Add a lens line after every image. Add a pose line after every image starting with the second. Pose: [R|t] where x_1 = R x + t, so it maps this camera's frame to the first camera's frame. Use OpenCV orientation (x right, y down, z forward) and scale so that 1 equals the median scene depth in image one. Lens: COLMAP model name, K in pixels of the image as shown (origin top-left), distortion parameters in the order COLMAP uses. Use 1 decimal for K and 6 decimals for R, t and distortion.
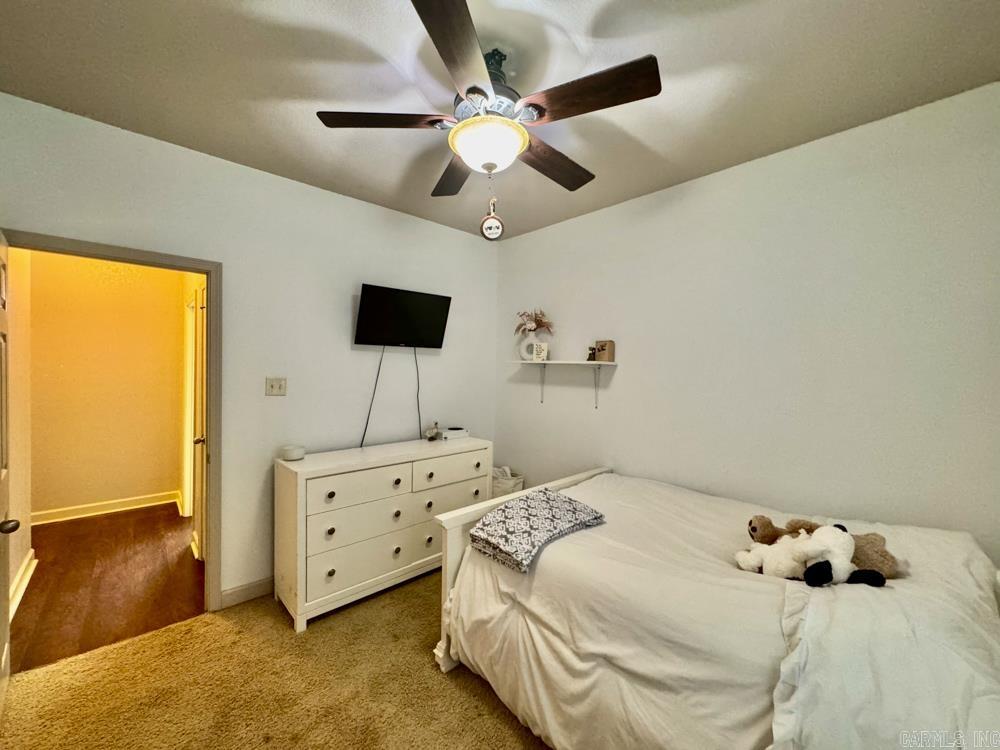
lens RADIAL K [[401.3, 0, 499.9], [0, 401.3, 373.6], [0, 0, 1]] dist [0.001851, 0.000175]
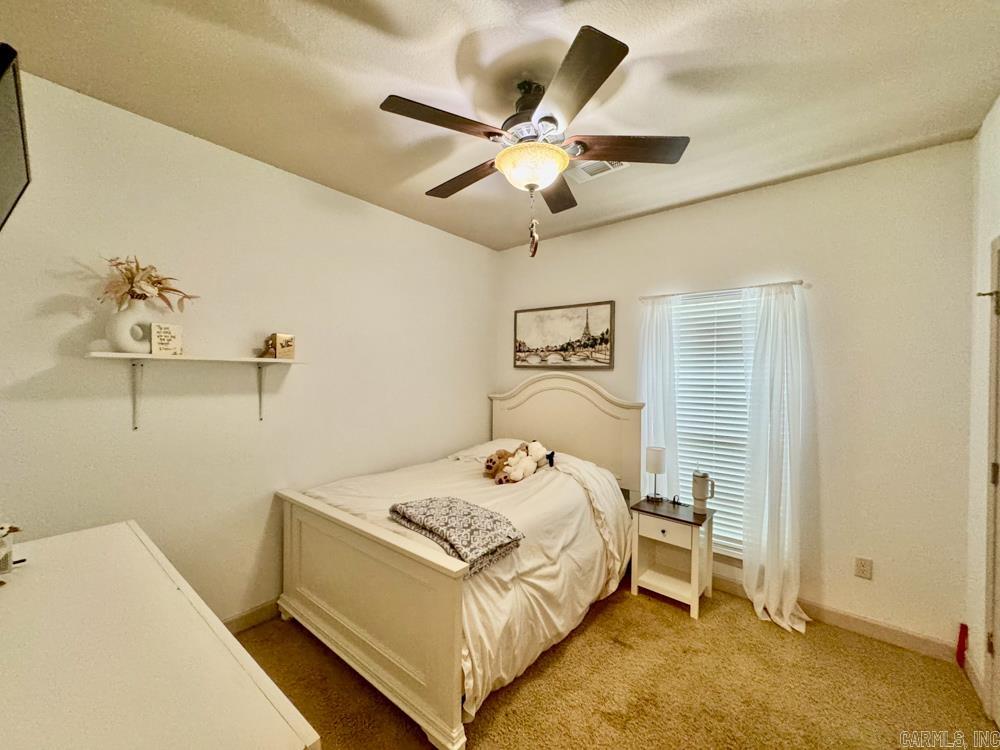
lens RADIAL K [[401.3, 0, 499.5], [0, 401.3, 372.5], [0, 0, 1]] dist [0.001851, 0.000175]
pose [[-0.135978, -0.015731, 0.990587, -0.608459], [0.002390, 0.999866, 0.016207, -0.016647], [-0.990709, 0.004571, -0.135922, 0.683772]]
